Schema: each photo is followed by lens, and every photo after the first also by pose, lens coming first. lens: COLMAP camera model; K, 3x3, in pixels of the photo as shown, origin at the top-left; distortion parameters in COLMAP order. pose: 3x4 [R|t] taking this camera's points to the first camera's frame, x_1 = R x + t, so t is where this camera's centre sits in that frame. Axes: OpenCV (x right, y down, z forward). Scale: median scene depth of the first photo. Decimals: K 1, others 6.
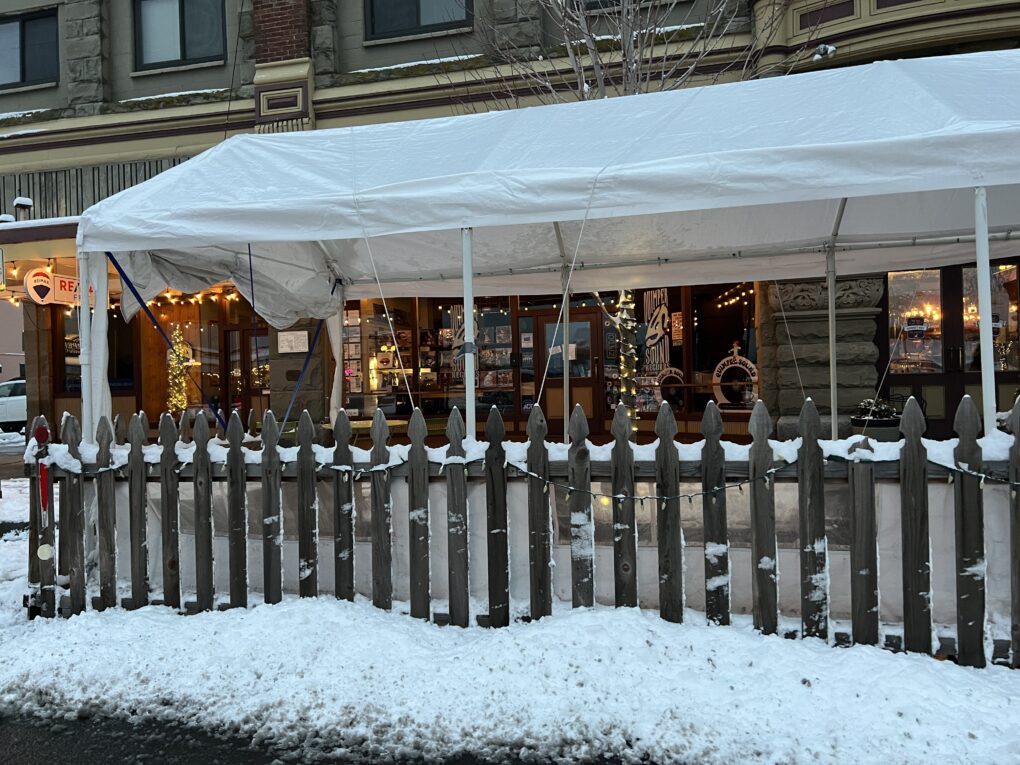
lens RADIAL K [[753.0, 0, 510.0], [0, 753.0, 382.5], [0, 0, 1]] dist [0.073819, -0.088198]
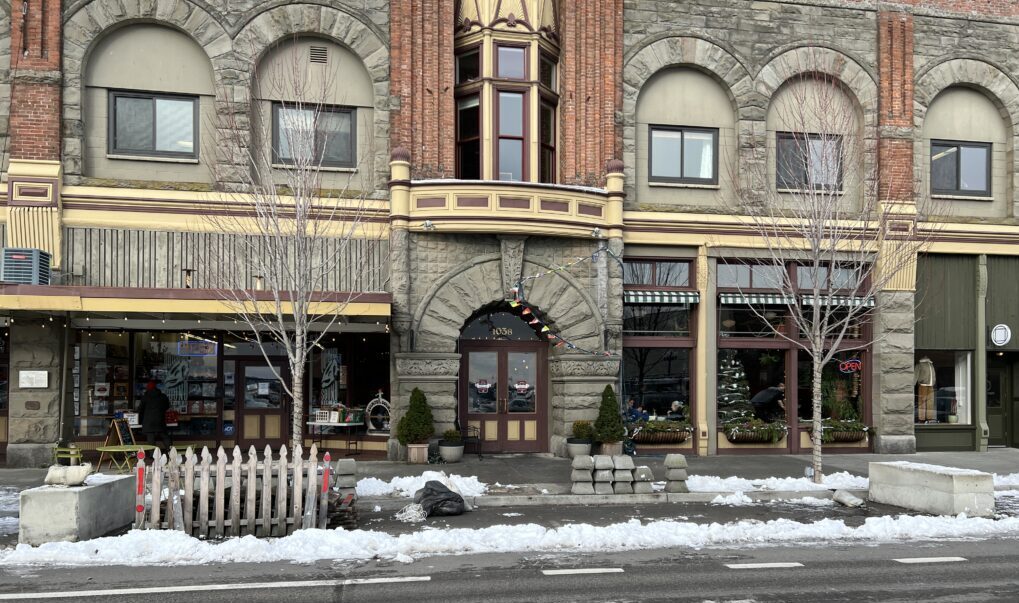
lens RADIAL K [[752.1, 0, 526.8], [0, 752.1, 373.5], [0, 0, 1]] dist [0.055190, -0.071117]
pose [[0.913684, 0.036846, 0.404753, -0.046683], [-0.028646, 0.999244, -0.026300, -0.053149], [-0.405416, 0.012436, 0.914048, -0.501026]]
